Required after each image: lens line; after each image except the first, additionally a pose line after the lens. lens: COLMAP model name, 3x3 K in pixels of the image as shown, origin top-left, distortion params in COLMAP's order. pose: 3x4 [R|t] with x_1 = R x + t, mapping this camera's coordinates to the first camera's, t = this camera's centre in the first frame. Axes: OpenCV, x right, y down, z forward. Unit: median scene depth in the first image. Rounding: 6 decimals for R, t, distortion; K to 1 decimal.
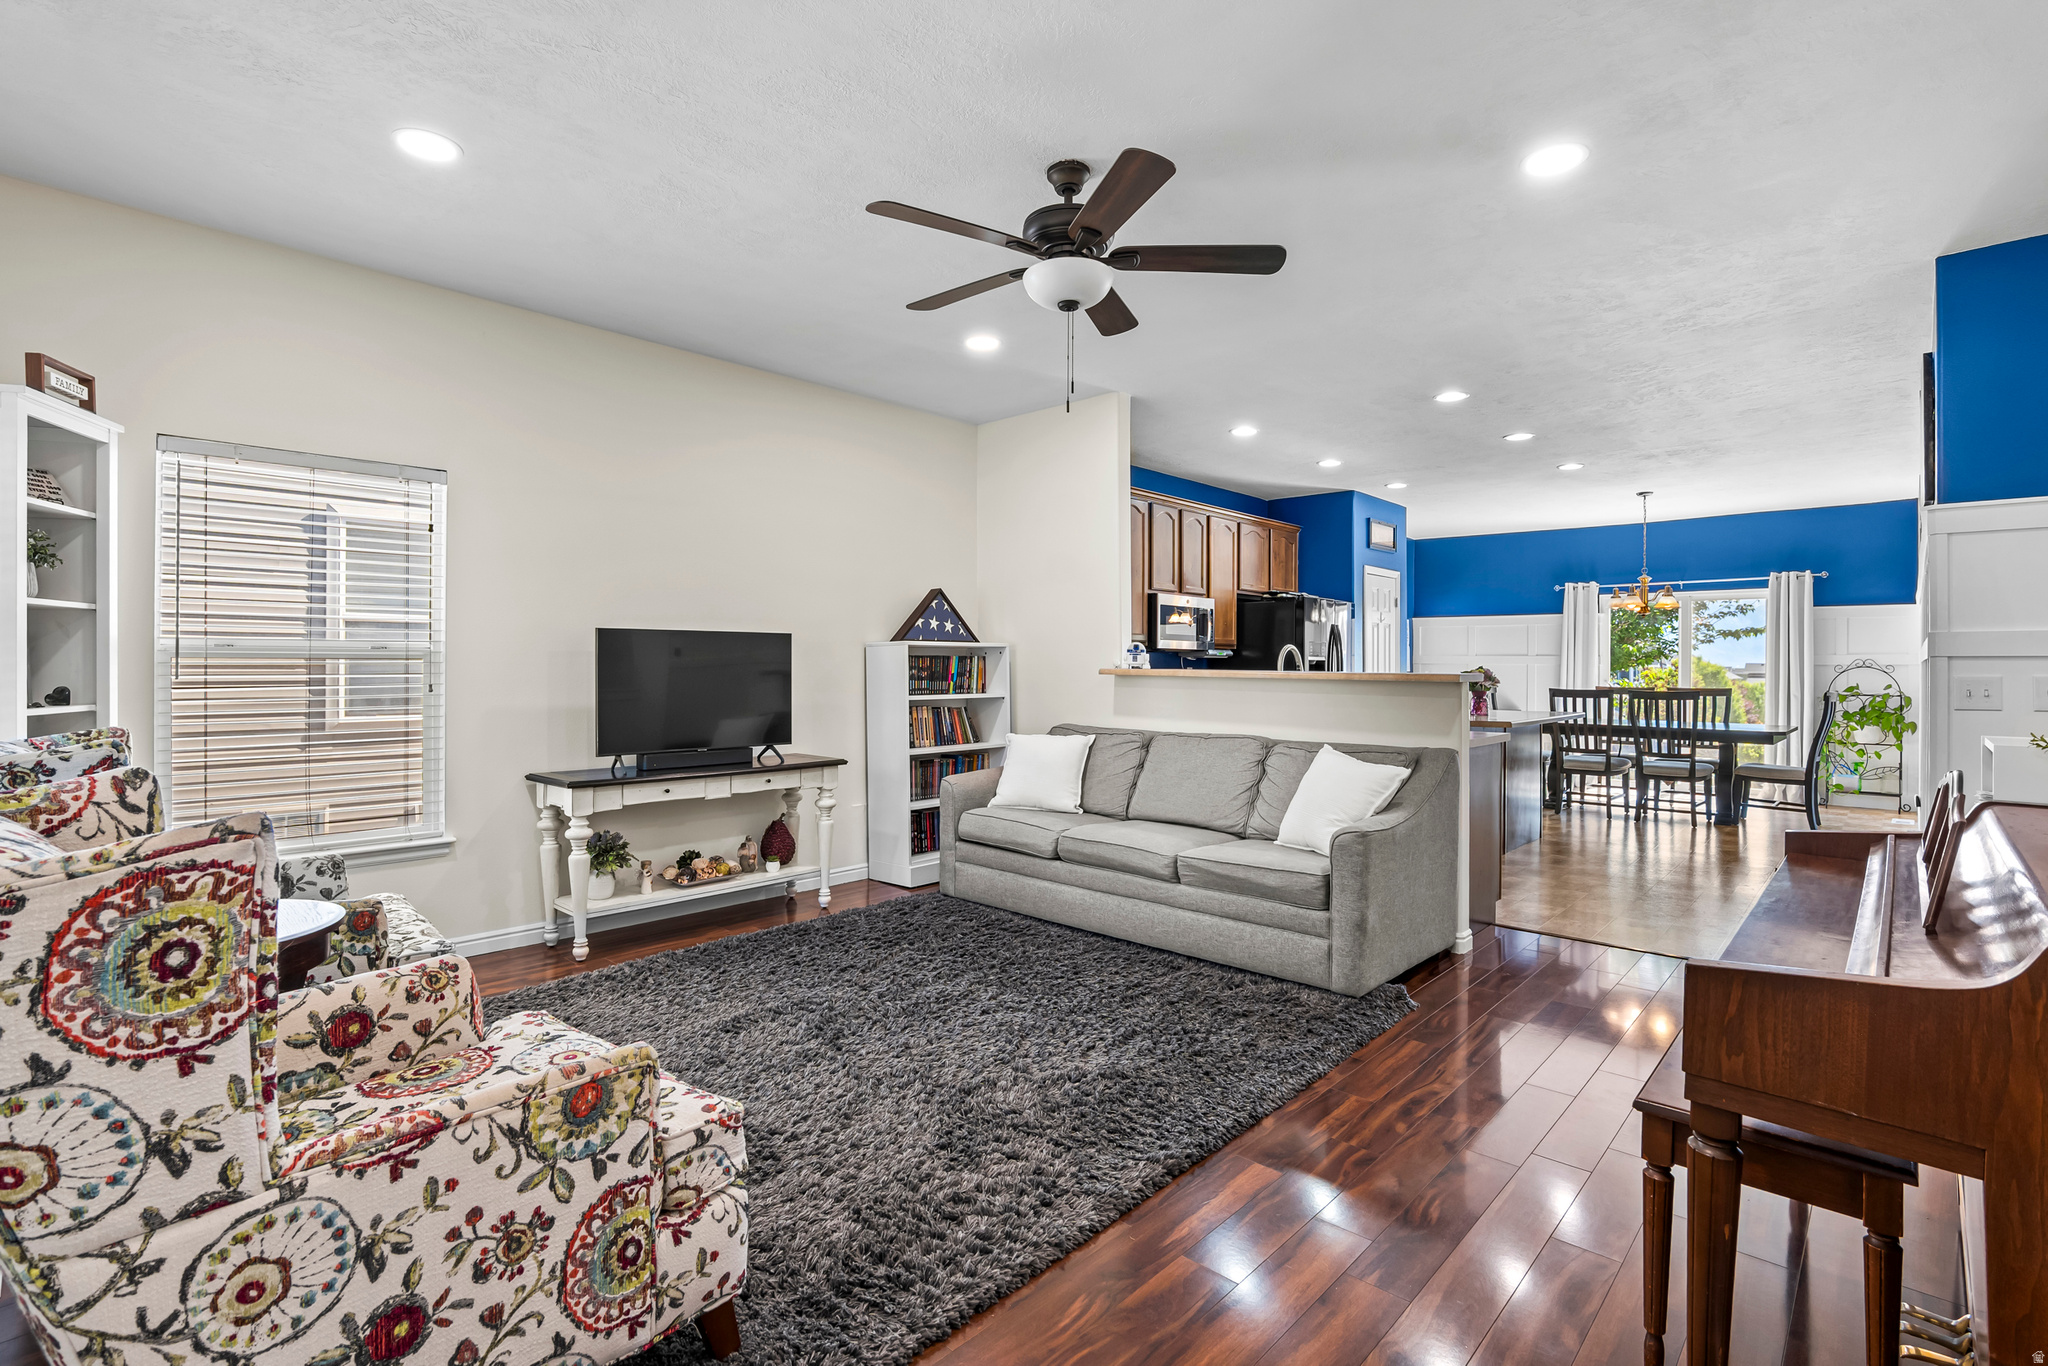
lens RADIAL K [[956.2, 0, 1027.7], [0, 956.2, 662.9], [0, 0, 1]] dist [-0.020217, -0.000005]
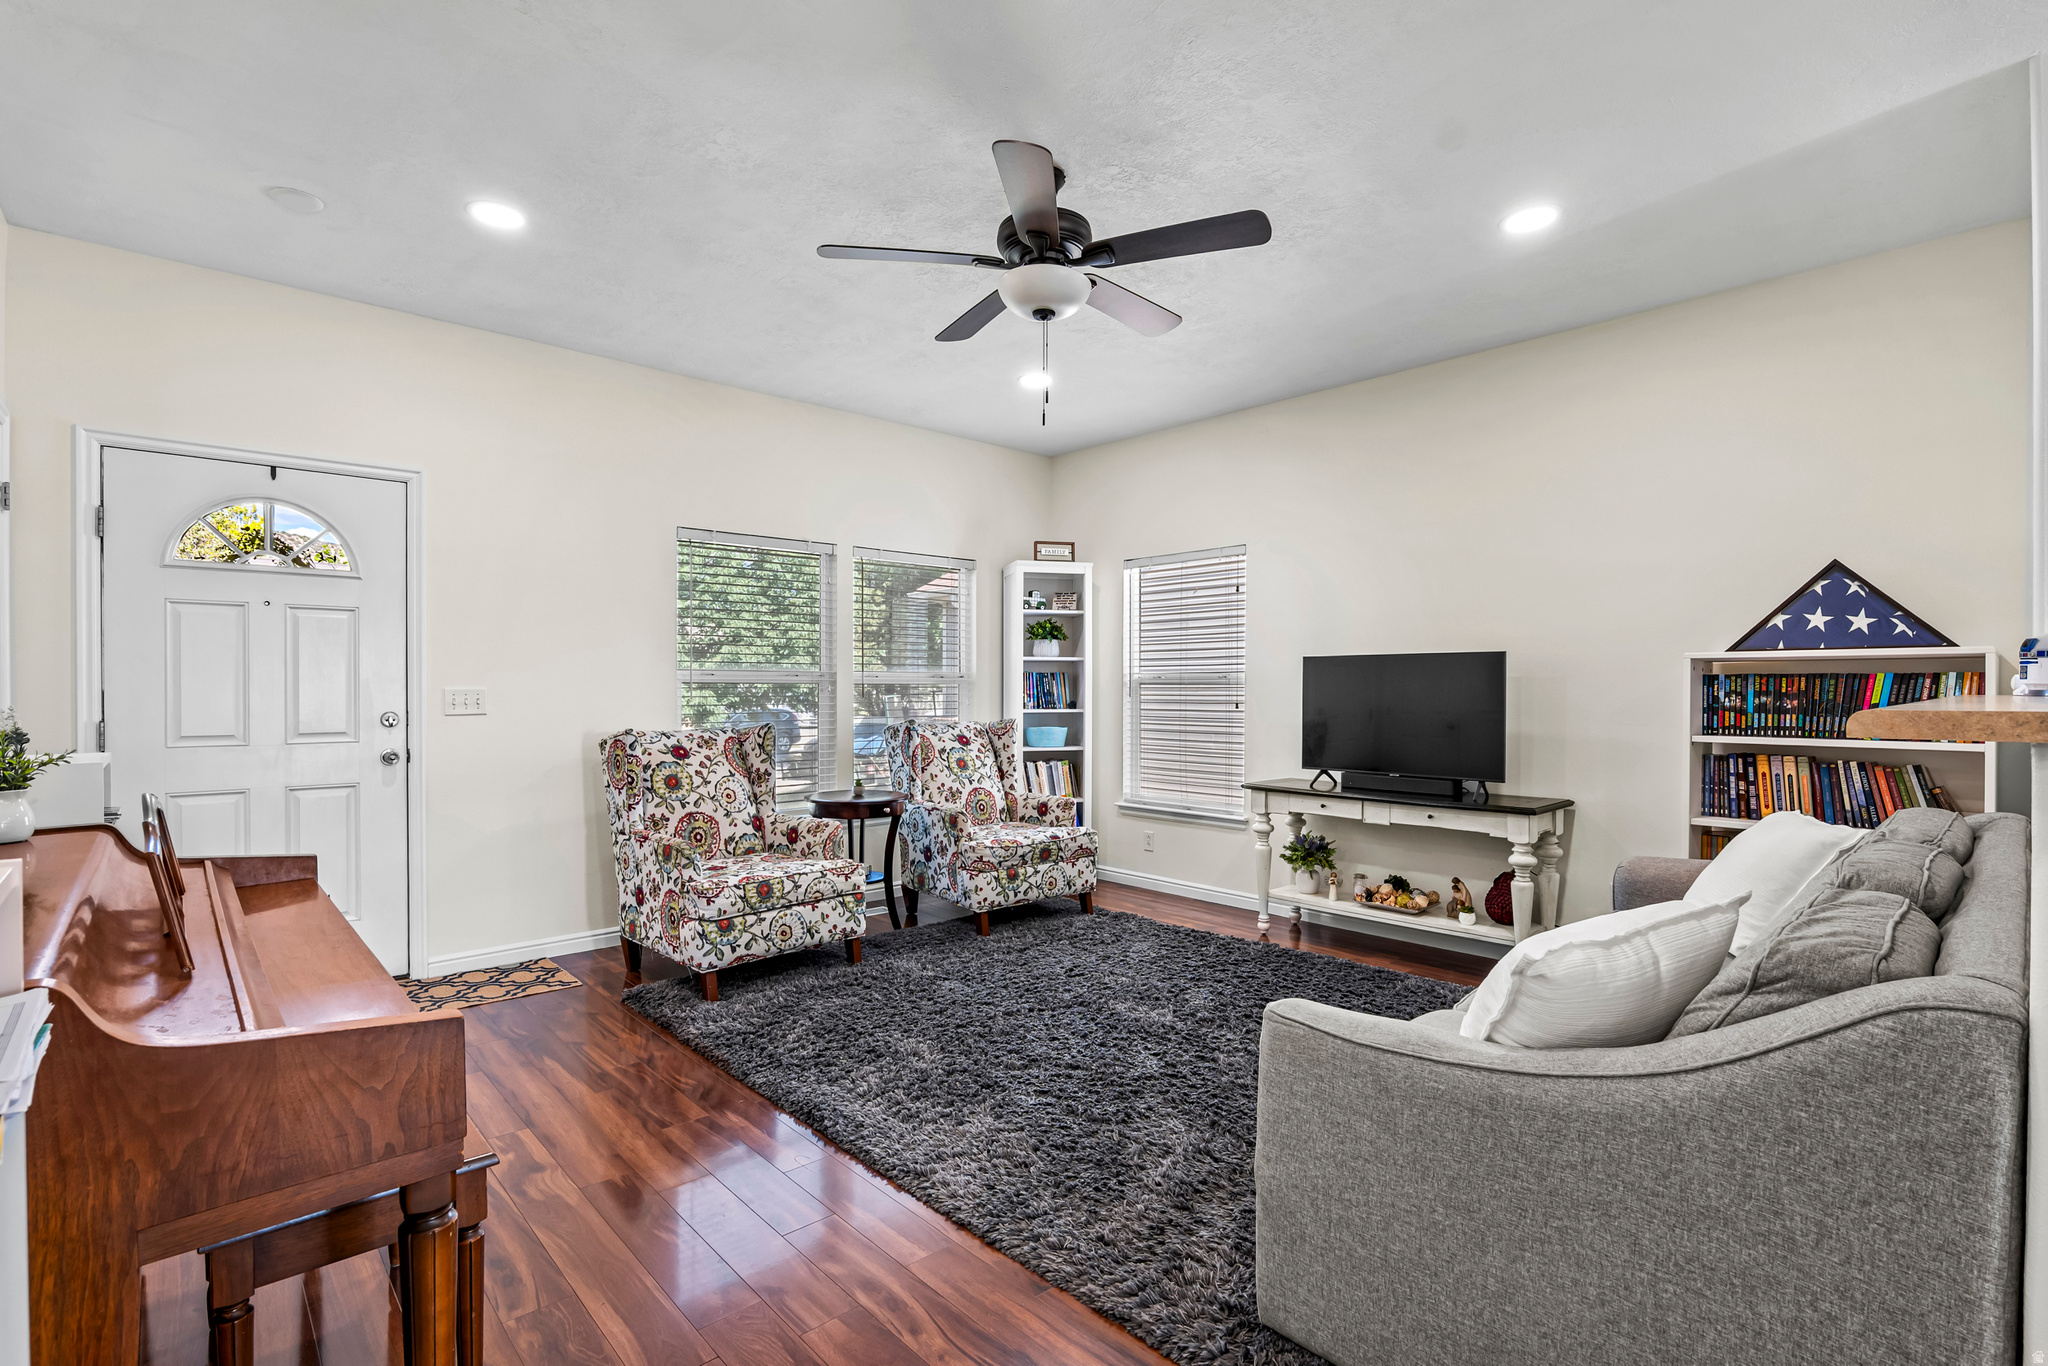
lens RADIAL K [[947.4, 0, 1027.5], [0, 947.4, 694.4], [0, 0, 1]] dist [-0.022368, 0.008032]
pose [[-0.069422, 0.000736, -0.997587, 0.679743], [-0.000955, 0.999999, 0.000805, 0.007699], [0.997587, 0.001009, -0.069421, 0.711842]]
